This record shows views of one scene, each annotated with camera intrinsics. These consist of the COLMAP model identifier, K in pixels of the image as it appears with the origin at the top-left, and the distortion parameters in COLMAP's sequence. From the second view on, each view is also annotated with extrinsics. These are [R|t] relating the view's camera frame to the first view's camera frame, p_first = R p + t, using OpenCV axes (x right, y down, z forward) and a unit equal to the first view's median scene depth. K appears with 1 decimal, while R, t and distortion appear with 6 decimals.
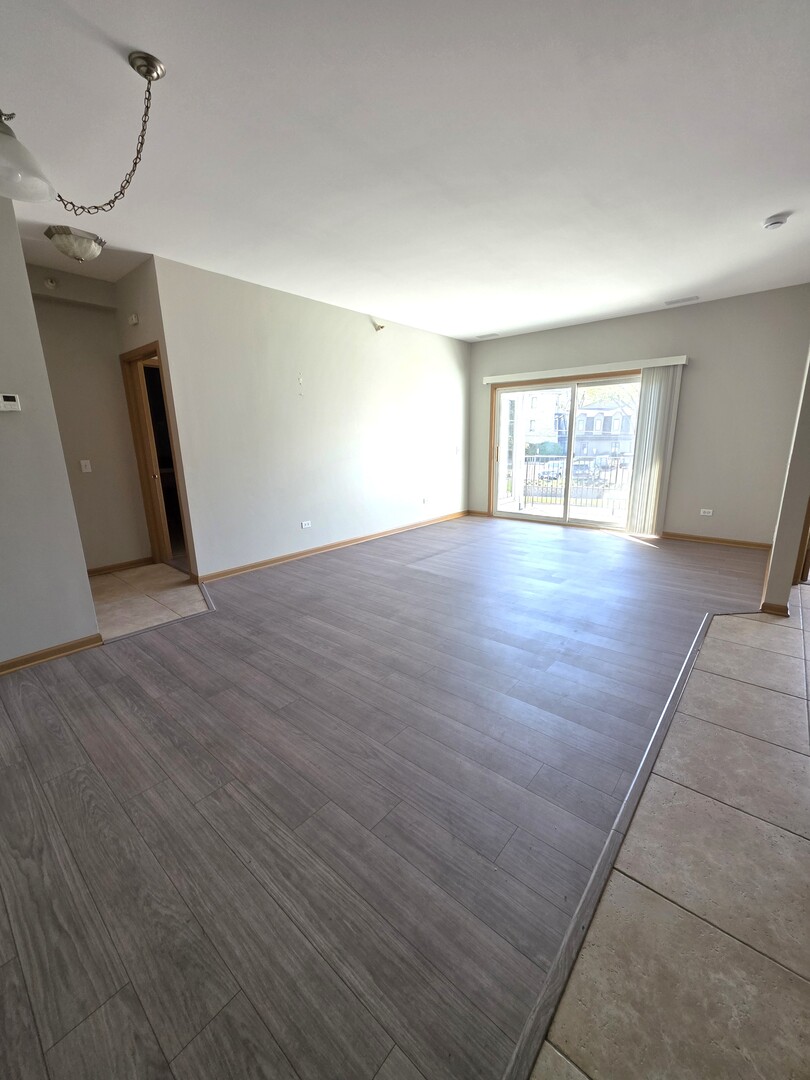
lens RADIAL K [[434.6, 0, 409.6], [0, 434.6, 541.9], [0, 0, 1]] dist [0.000324, 0.000019]
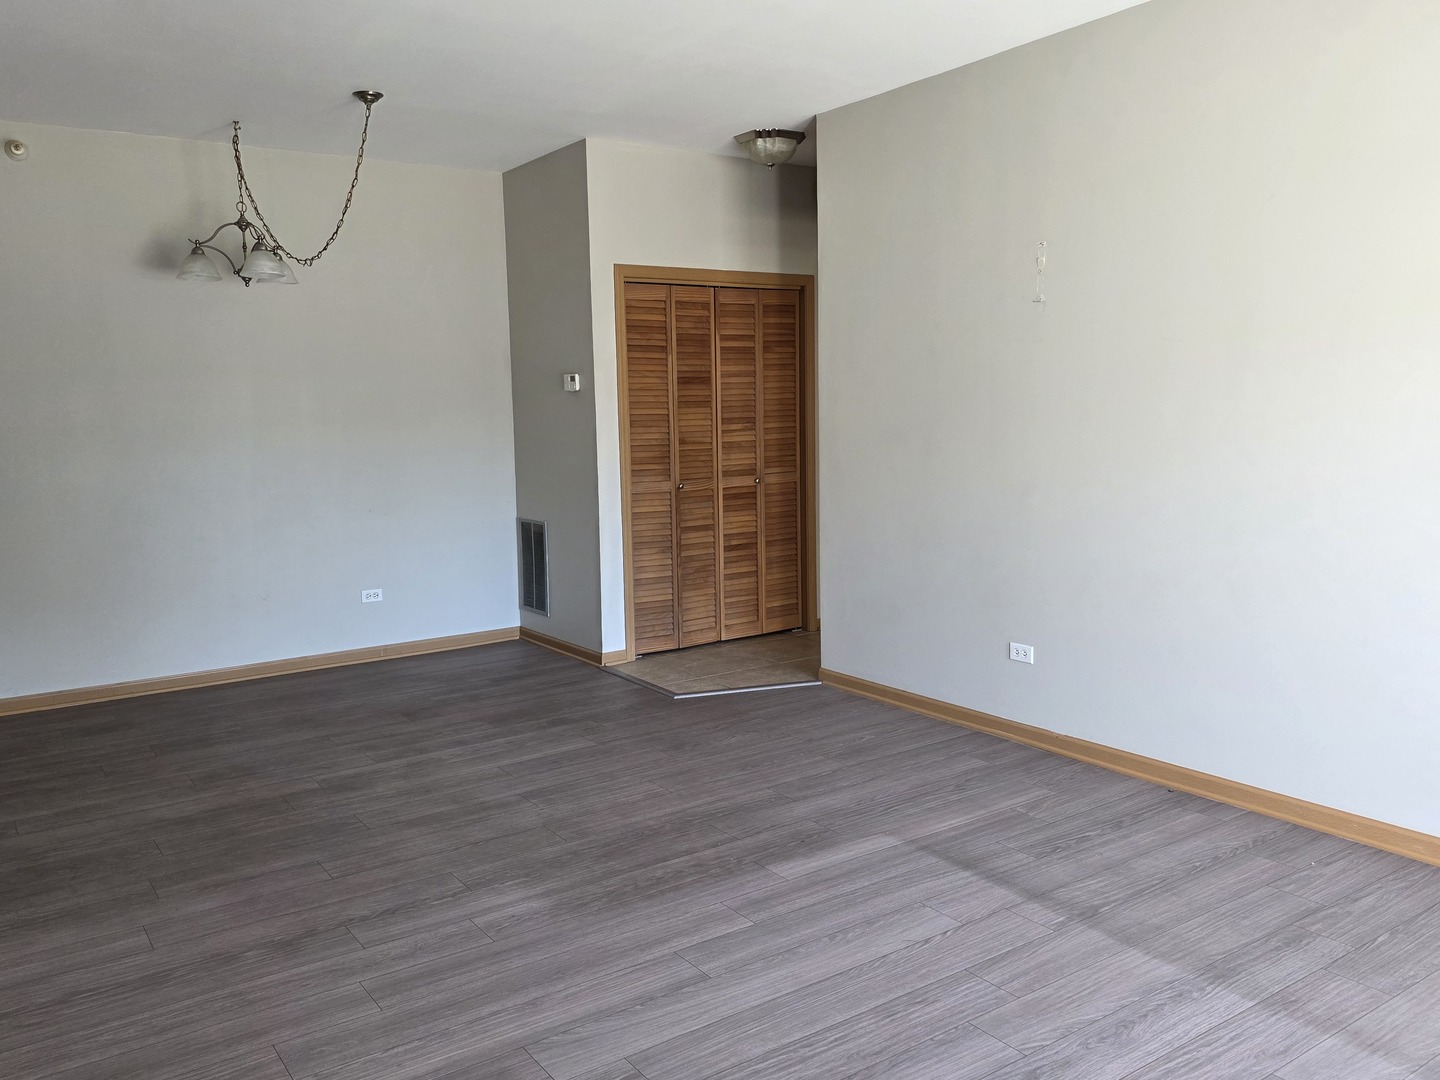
lens RADIAL K [[1143.9, 0, 721.5], [0, 1143.9, 543.9], [0, 0, 1]] dist [0.069204, -0.045148]
pose [[-0.255078, 0.145548, -0.955903, 1.004109], [-0.199049, 0.959527, 0.199215, -0.369247], [0.946211, 0.241087, -0.215783, 1.297490]]
